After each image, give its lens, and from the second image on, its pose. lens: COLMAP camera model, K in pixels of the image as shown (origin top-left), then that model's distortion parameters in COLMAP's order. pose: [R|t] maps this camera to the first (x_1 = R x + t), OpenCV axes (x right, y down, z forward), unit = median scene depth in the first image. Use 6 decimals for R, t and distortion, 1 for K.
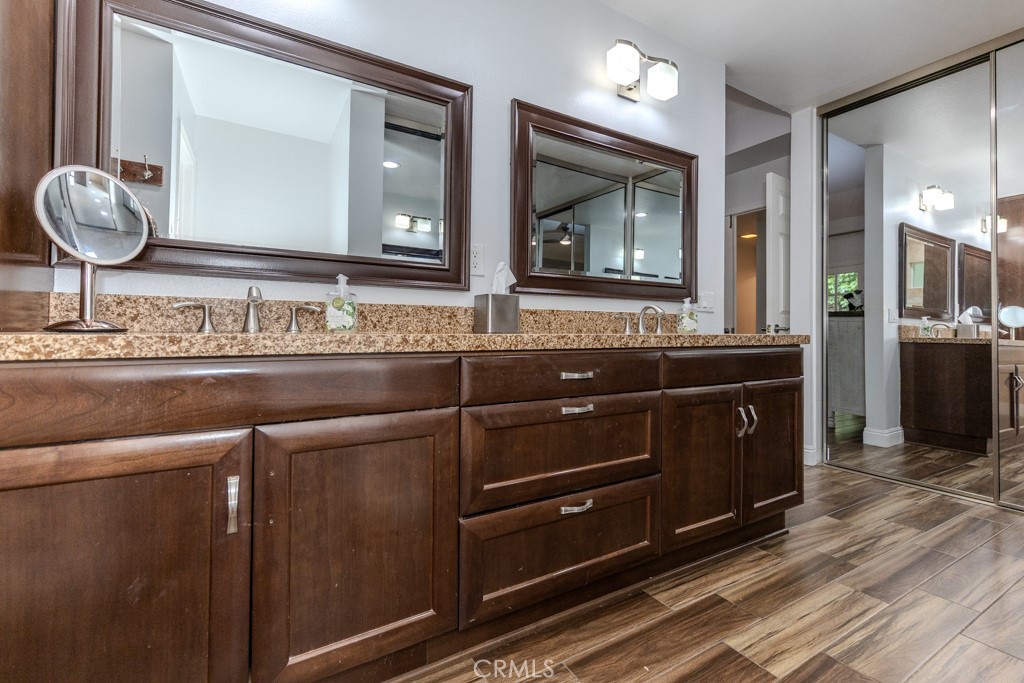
lens RADIAL K [[426.7, 0, 512.6], [0, 426.7, 334.4], [0, 0, 1]] dist [0.005913, -0.000855]
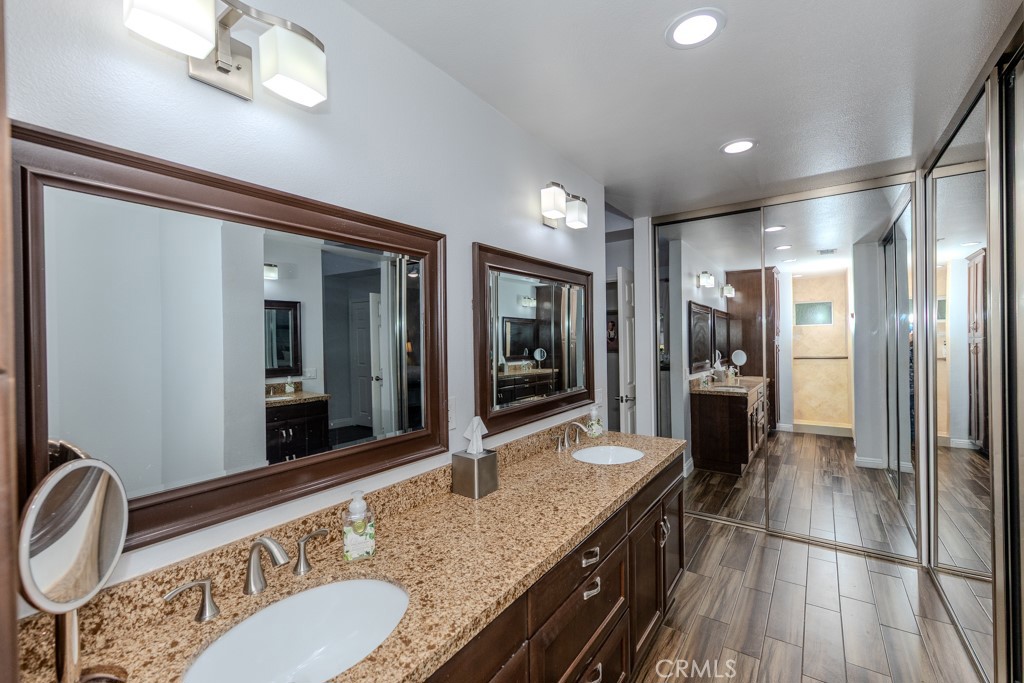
lens RADIAL K [[429.2, 0, 493.6], [0, 429.2, 345.3], [0, 0, 1]] dist [0.006132, -0.000856]
pose [[0.918820, -0.012225, 0.394488, -0.381218], [0.004584, 0.999783, 0.020308, -0.354439], [-0.394651, -0.016852, 0.918677, 0.065192]]
